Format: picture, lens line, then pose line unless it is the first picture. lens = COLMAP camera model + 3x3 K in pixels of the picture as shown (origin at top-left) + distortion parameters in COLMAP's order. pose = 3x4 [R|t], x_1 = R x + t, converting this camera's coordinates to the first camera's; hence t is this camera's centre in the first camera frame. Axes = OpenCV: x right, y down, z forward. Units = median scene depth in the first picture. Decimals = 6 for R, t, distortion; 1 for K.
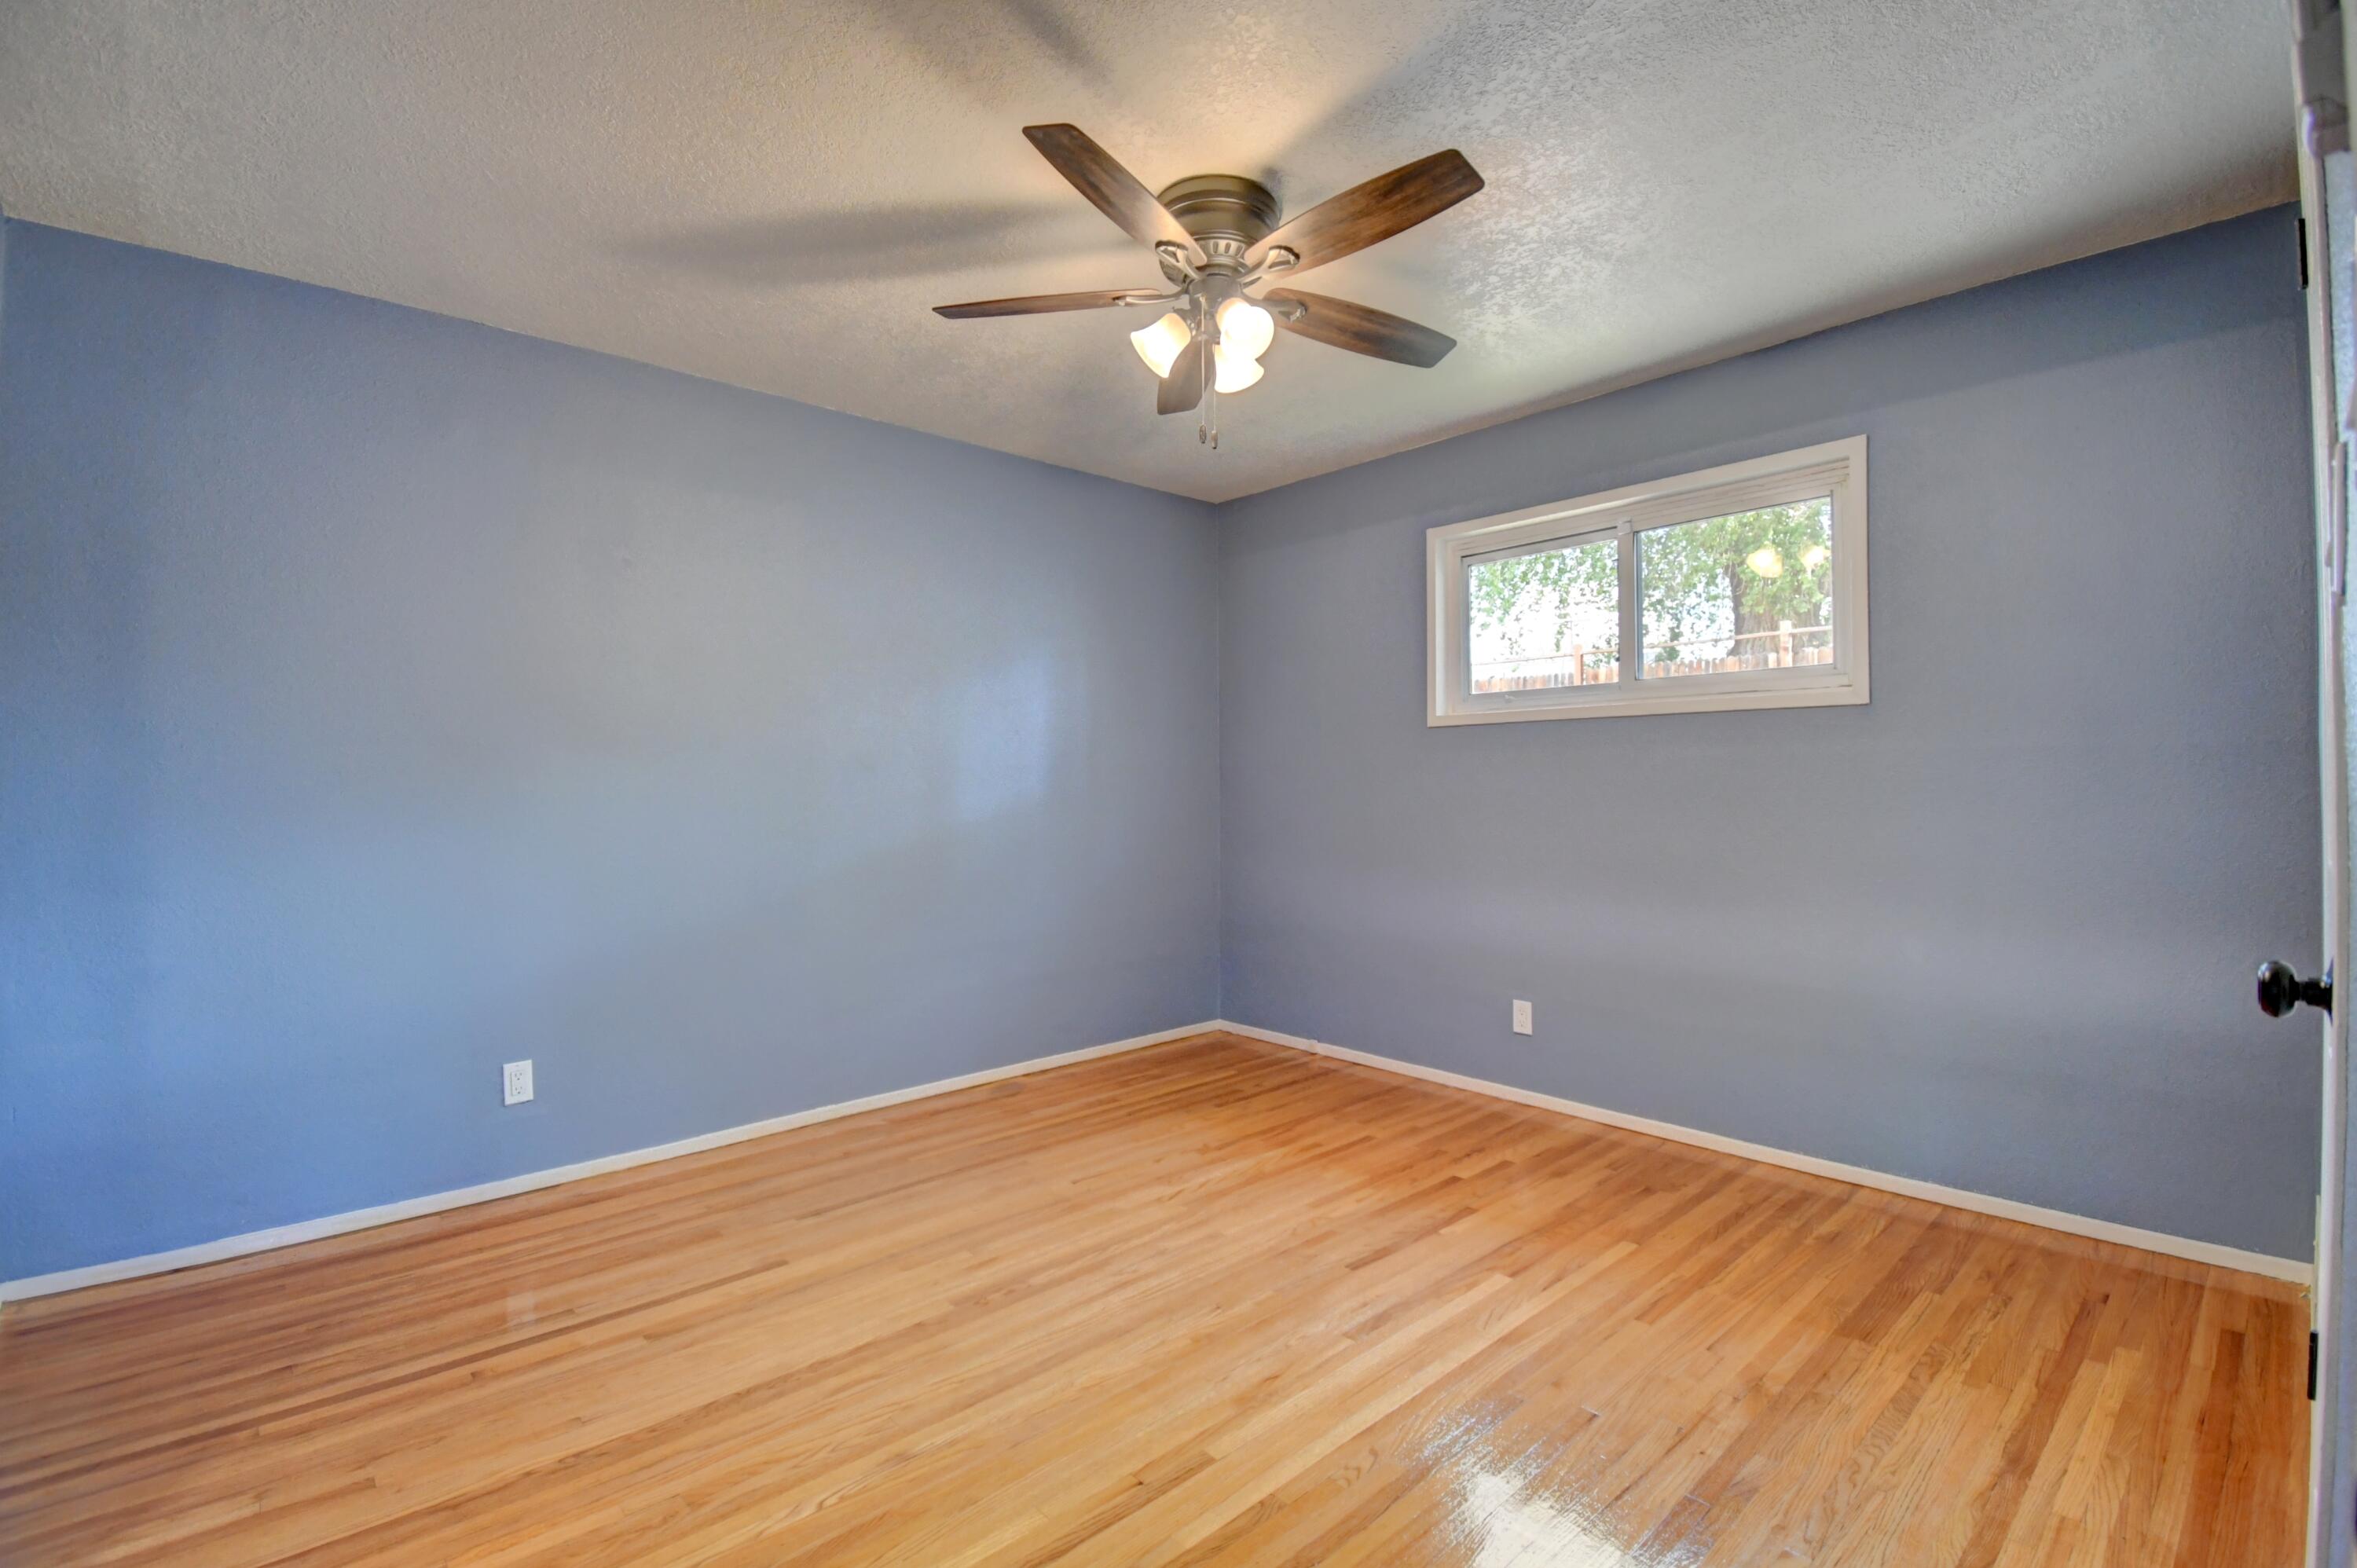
lens RADIAL K [[1051.1, 0, 1178.5], [0, 1051.1, 784.0], [0, 0, 1]] dist [-0.002645, -0.000533]
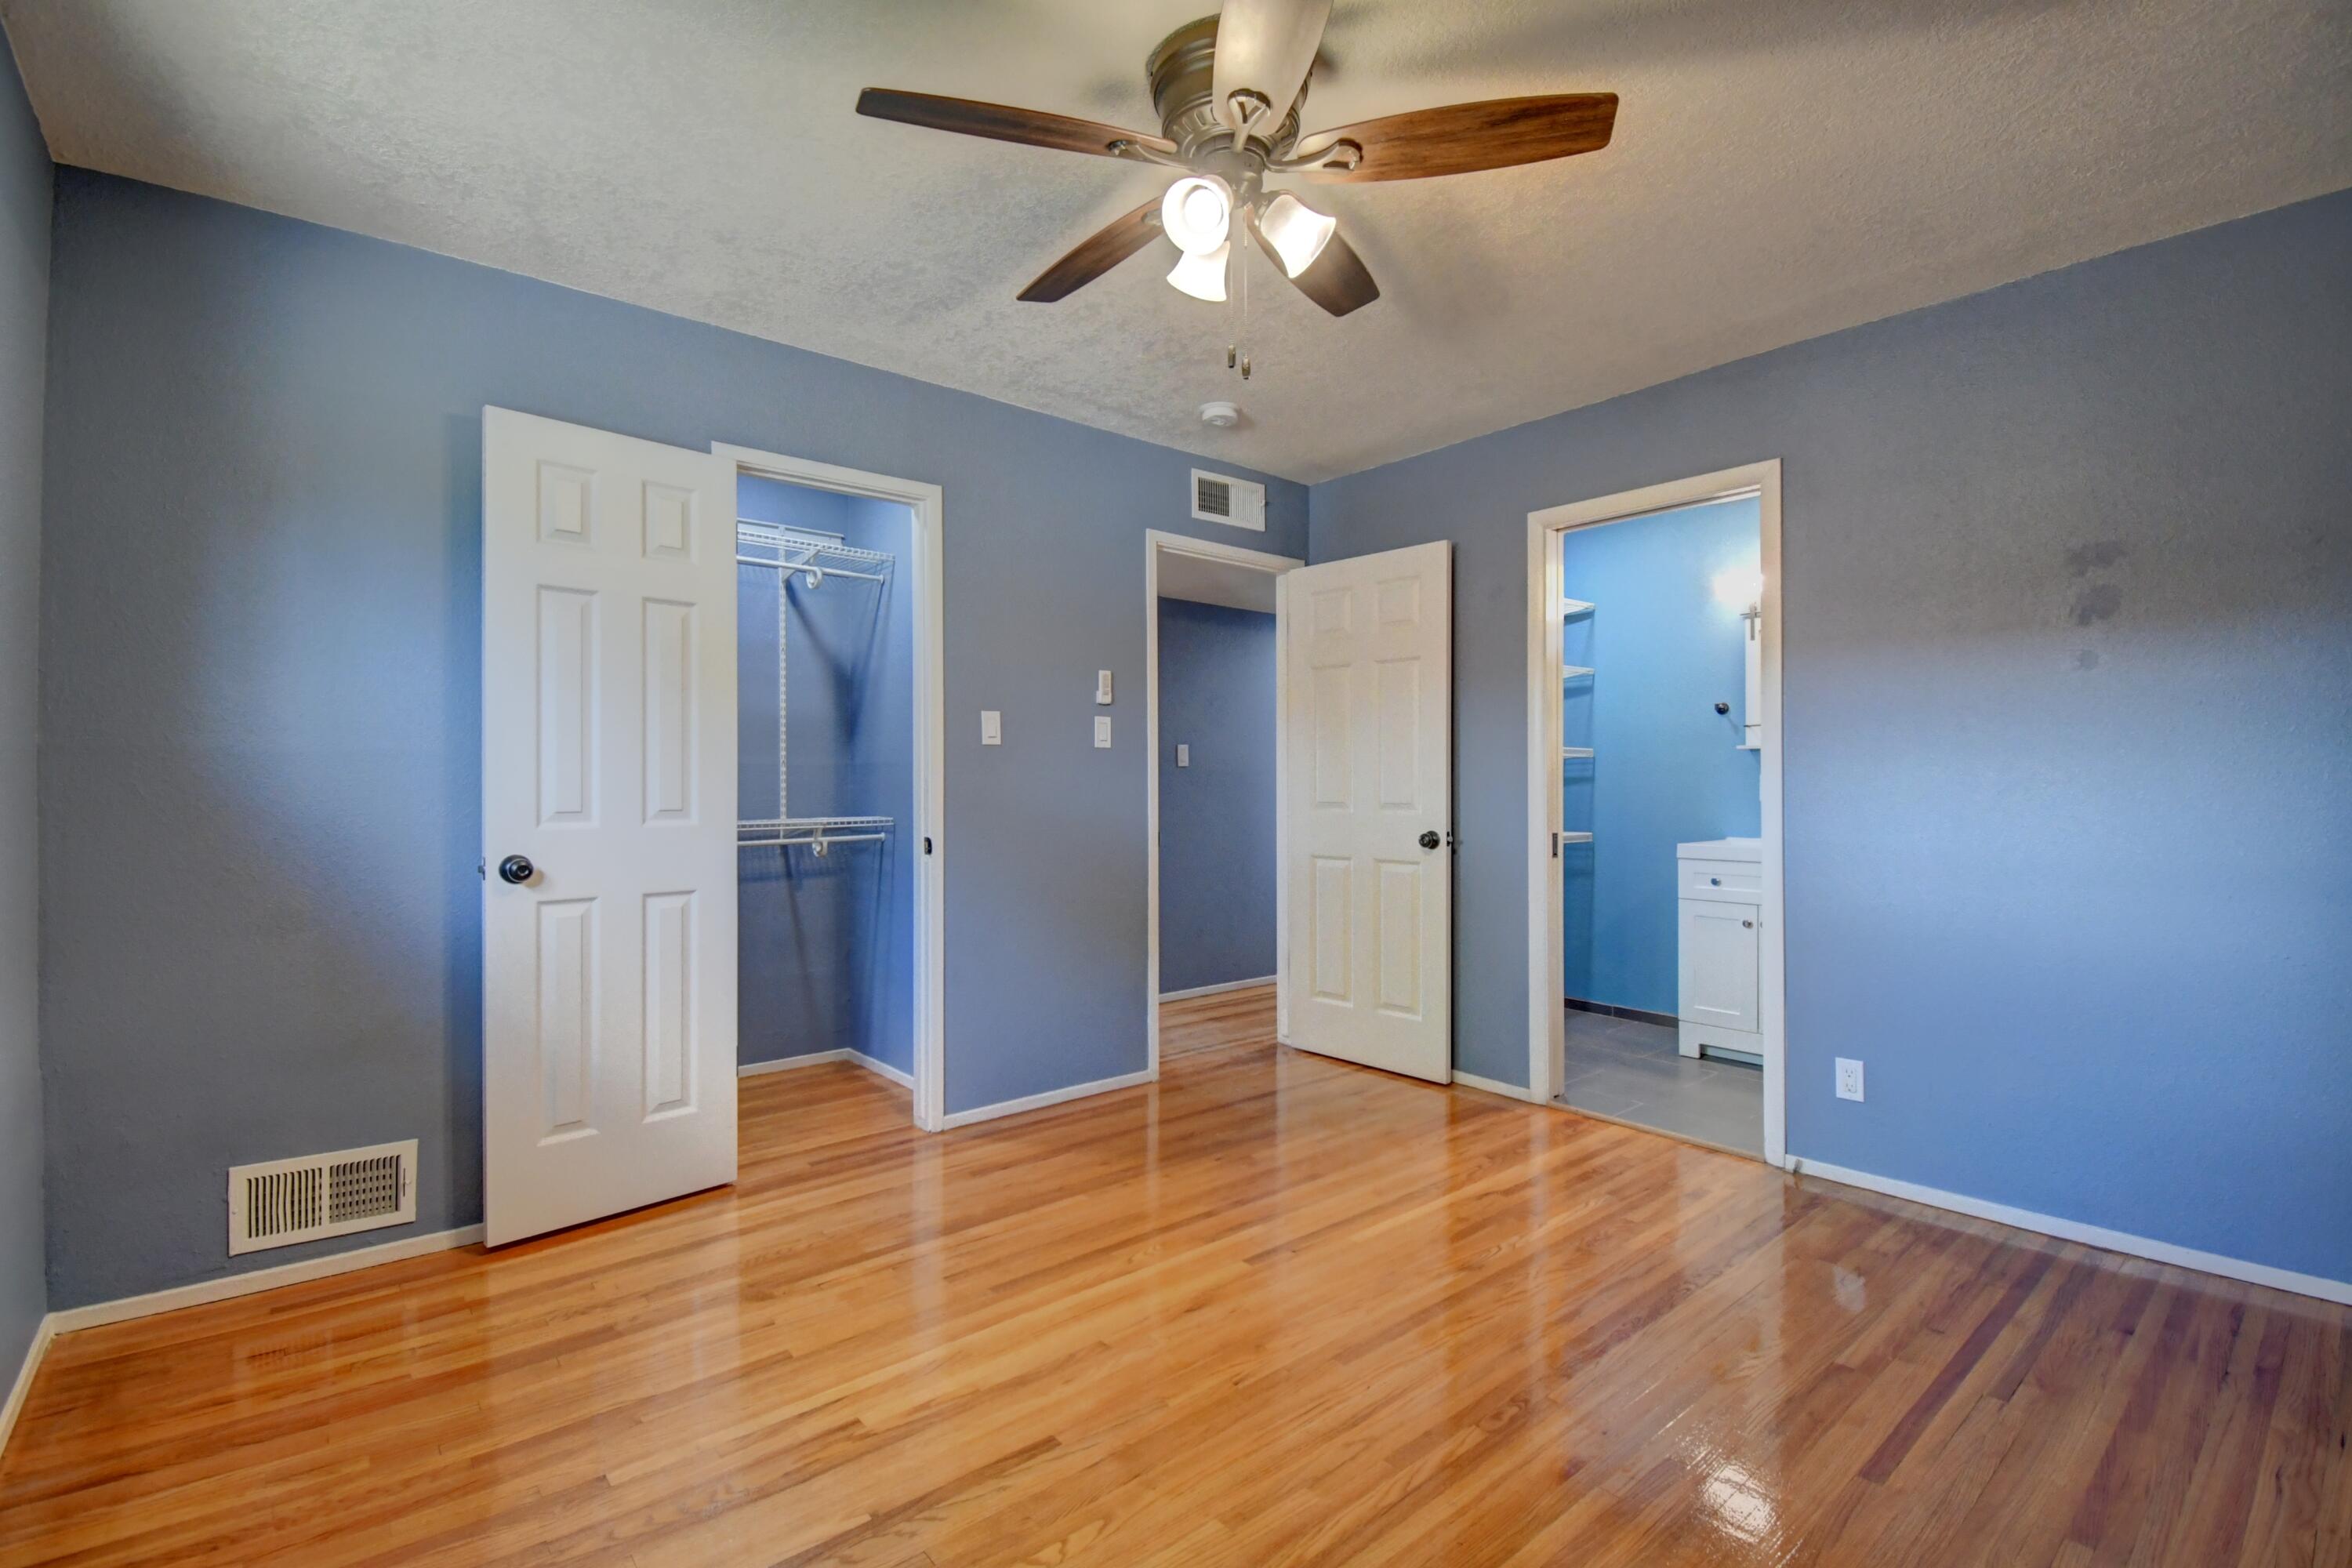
lens RADIAL K [[1048.9, 0, 1176.0], [0, 1048.9, 784.0], [0, 0, 1]] dist [-0.002645, -0.000533]
pose [[-0.999108, 0.008479, 0.041357, 0.049486], [0.008344, 0.999959, -0.003455, 0.003834], [-0.041385, -0.003107, -0.999138, 1.941057]]
